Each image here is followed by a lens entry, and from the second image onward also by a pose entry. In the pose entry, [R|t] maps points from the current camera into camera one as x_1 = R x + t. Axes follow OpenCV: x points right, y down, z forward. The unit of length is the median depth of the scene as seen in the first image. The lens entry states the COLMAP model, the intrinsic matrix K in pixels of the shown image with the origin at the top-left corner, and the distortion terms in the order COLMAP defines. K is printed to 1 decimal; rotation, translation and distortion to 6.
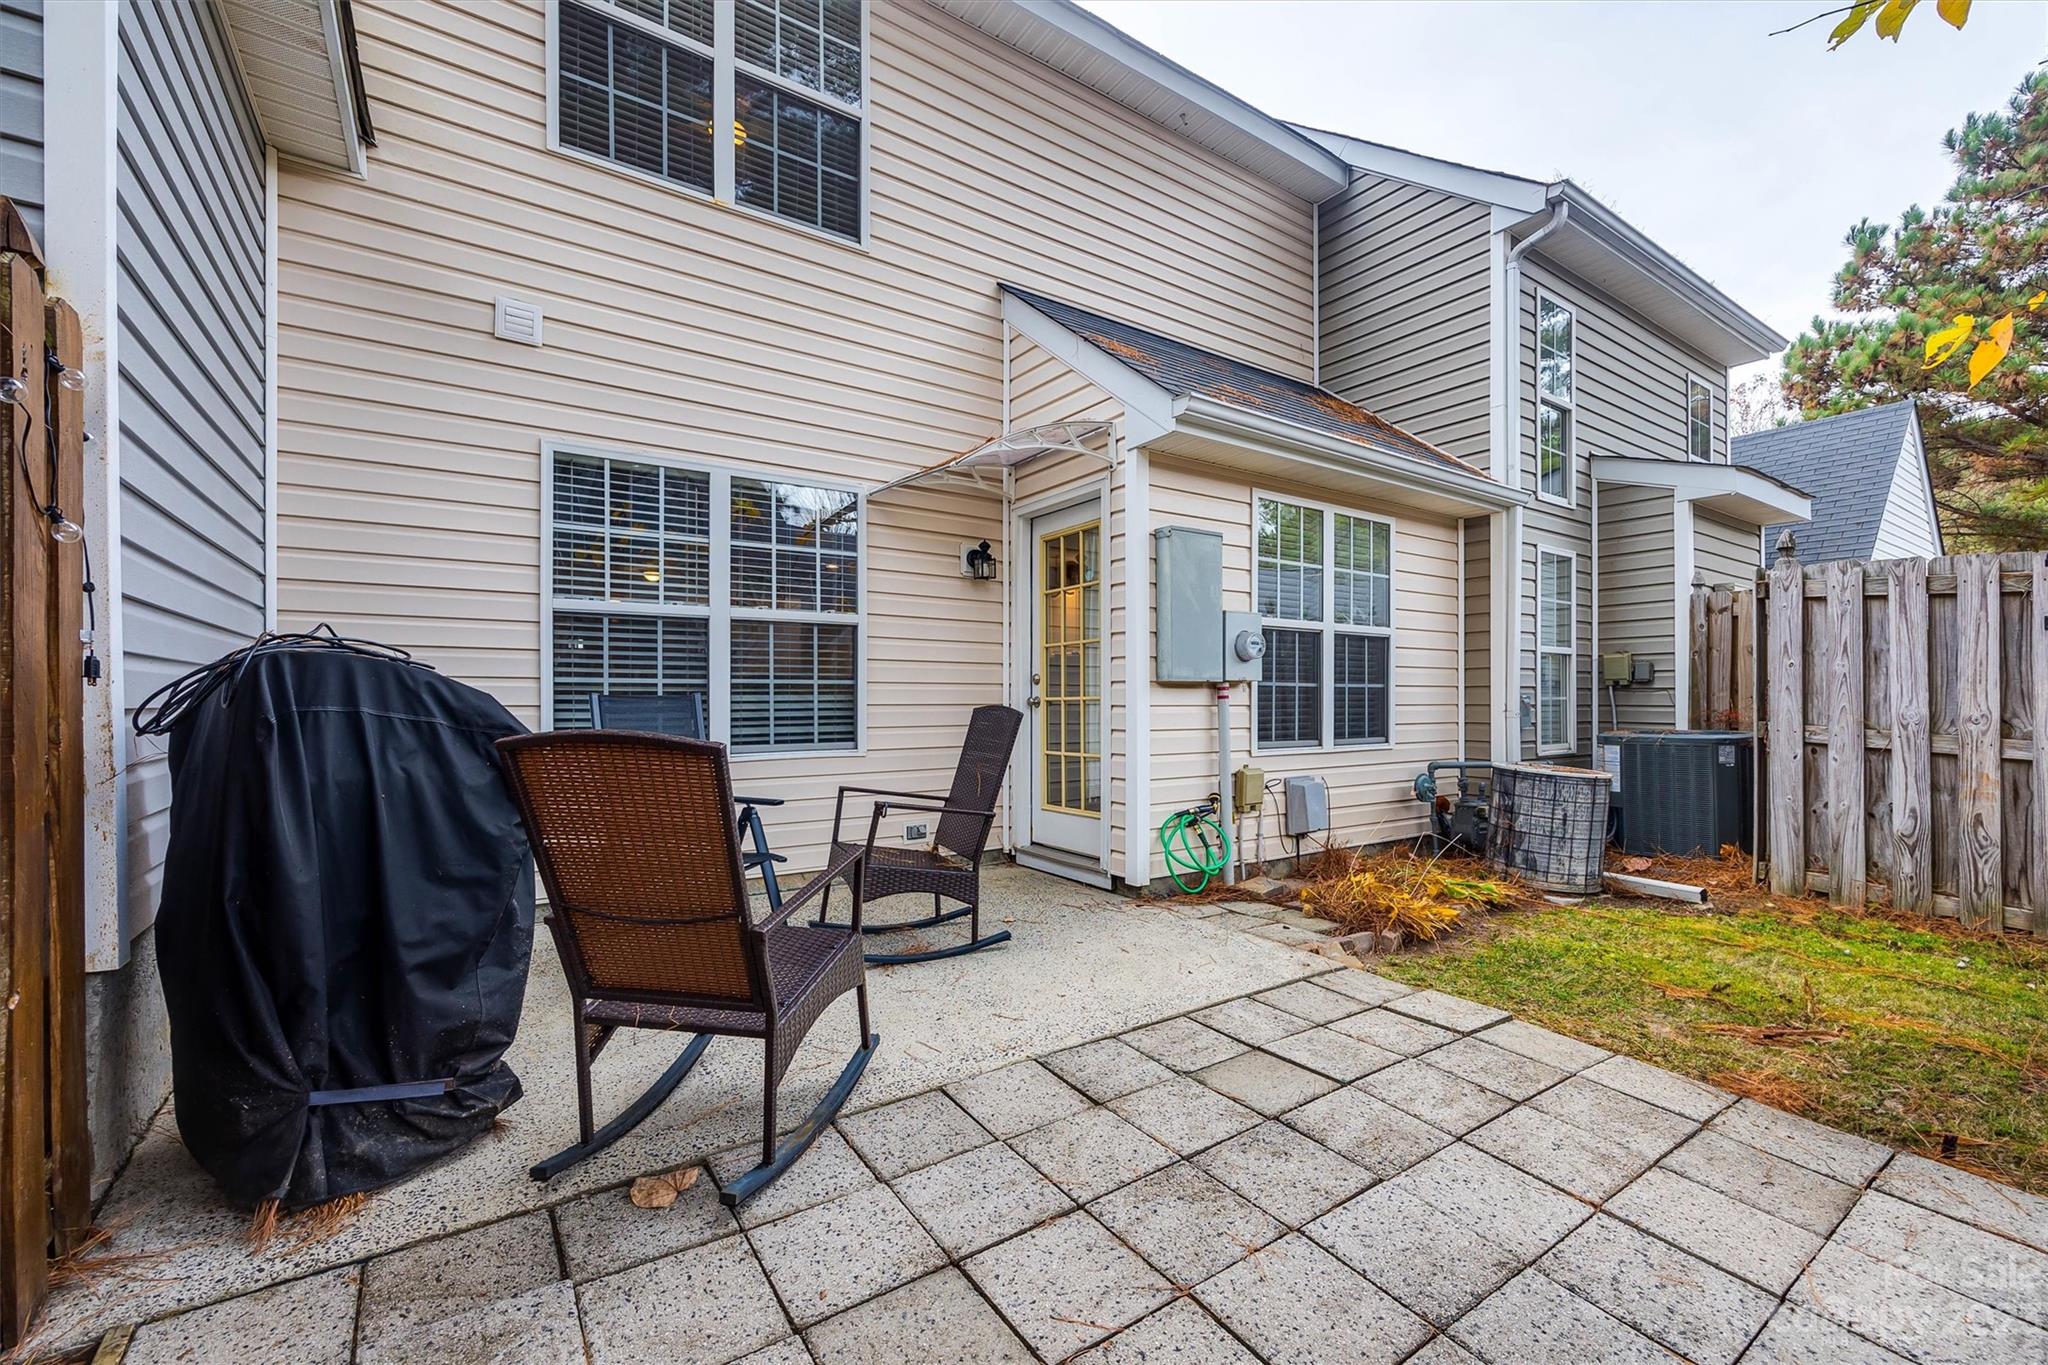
lens RADIAL K [[843.7, 0, 1024.1], [0, 843.7, 722.9], [0, 0, 1]] dist [-0.000257, 0.000005]
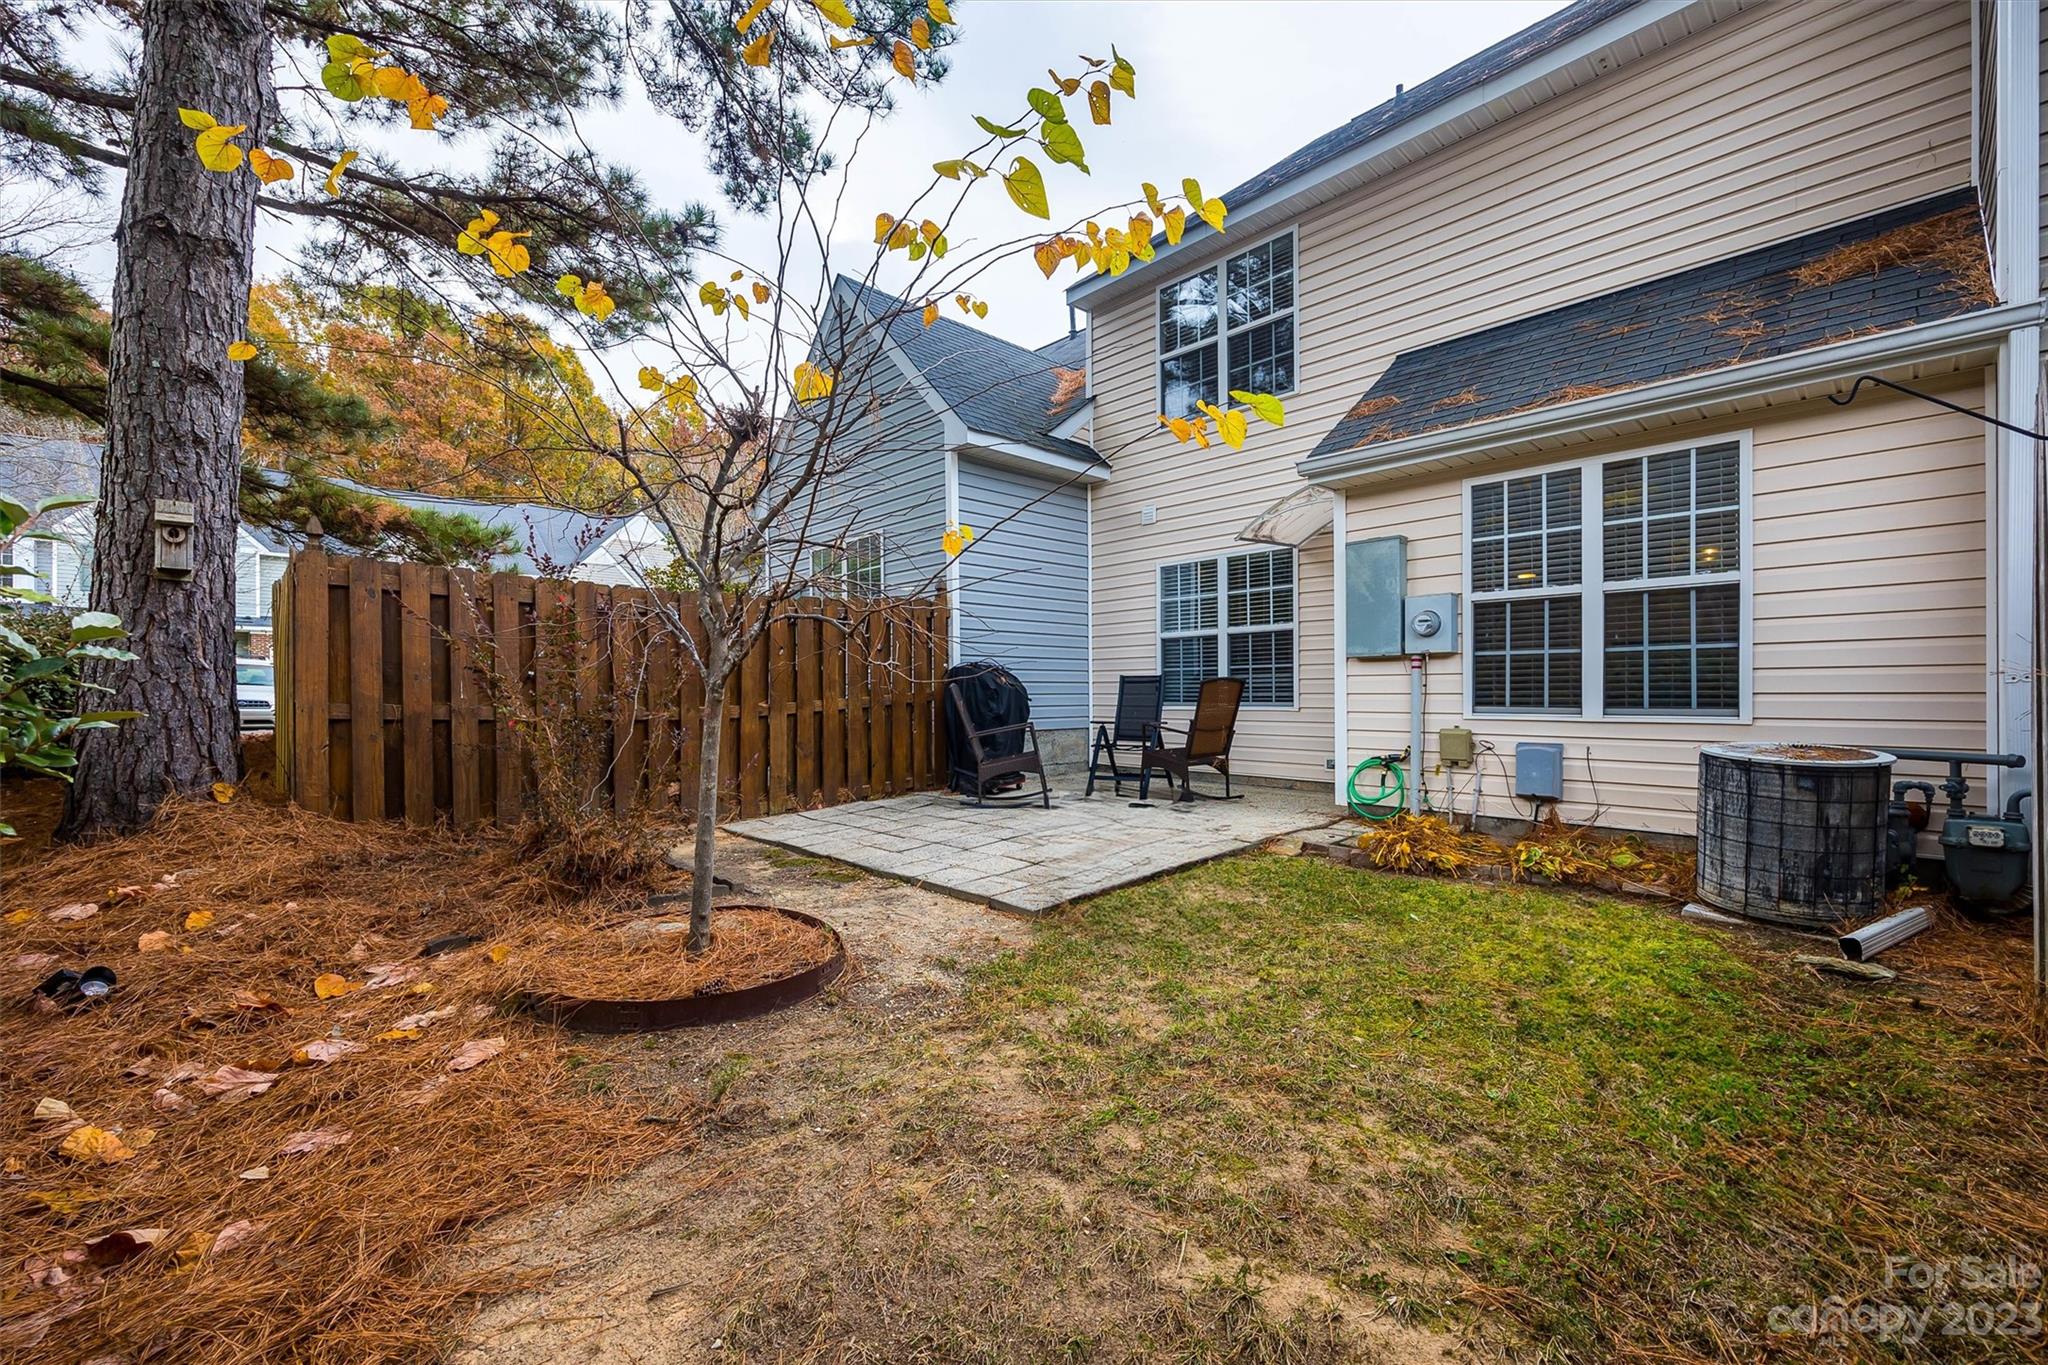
lens RADIAL K [[824.8, 0, 1025.5], [0, 824.8, 685.2], [0, 0, 1]] dist [-0.000261, 0.000036]
pose [[0.171033, -0.006007, -0.985247, 1.249591], [0.000574, 0.999982, -0.005997, 0.000667], [0.985265, 0.000460, 0.171033, 0.229918]]
